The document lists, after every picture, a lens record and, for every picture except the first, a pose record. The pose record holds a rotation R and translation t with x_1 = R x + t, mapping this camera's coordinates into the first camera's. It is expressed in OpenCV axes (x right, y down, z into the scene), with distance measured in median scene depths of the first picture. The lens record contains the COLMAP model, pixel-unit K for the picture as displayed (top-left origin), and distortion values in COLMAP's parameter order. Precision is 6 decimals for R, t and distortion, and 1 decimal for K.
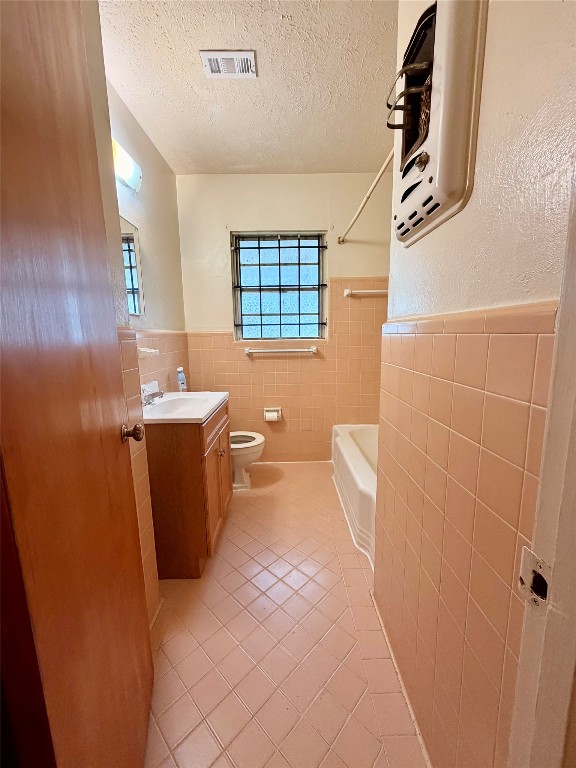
lens RADIAL K [[305.9, 0, 288.5], [0, 305.9, 383.7], [0, 0, 1]] dist [0.000187, -0.000091]
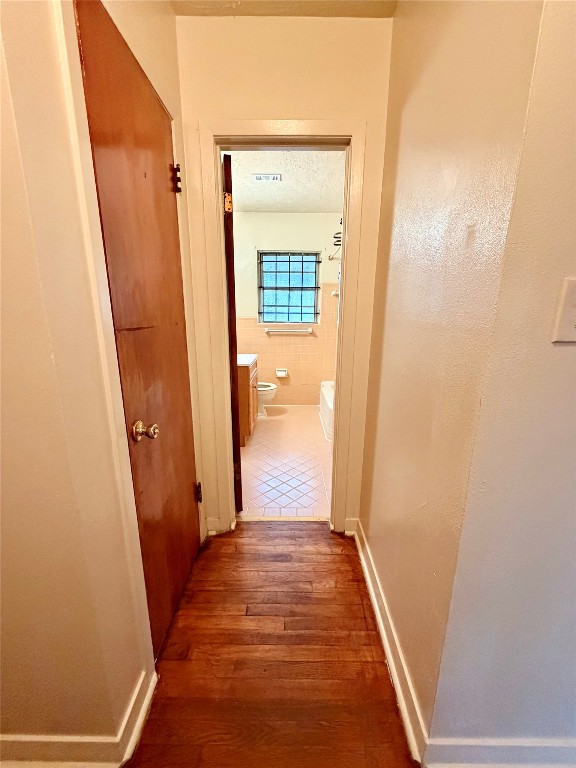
lens RADIAL K [[305.9, 0, 288.4], [0, 305.9, 382.5], [0, 0, 1]] dist [0.000187, -0.000091]
pose [[0.999488, 0.029754, -0.011763, -0.000344], [-0.028985, 0.997725, 0.060873, 0.055816], [0.013548, -0.060501, 0.998076, -0.527913]]
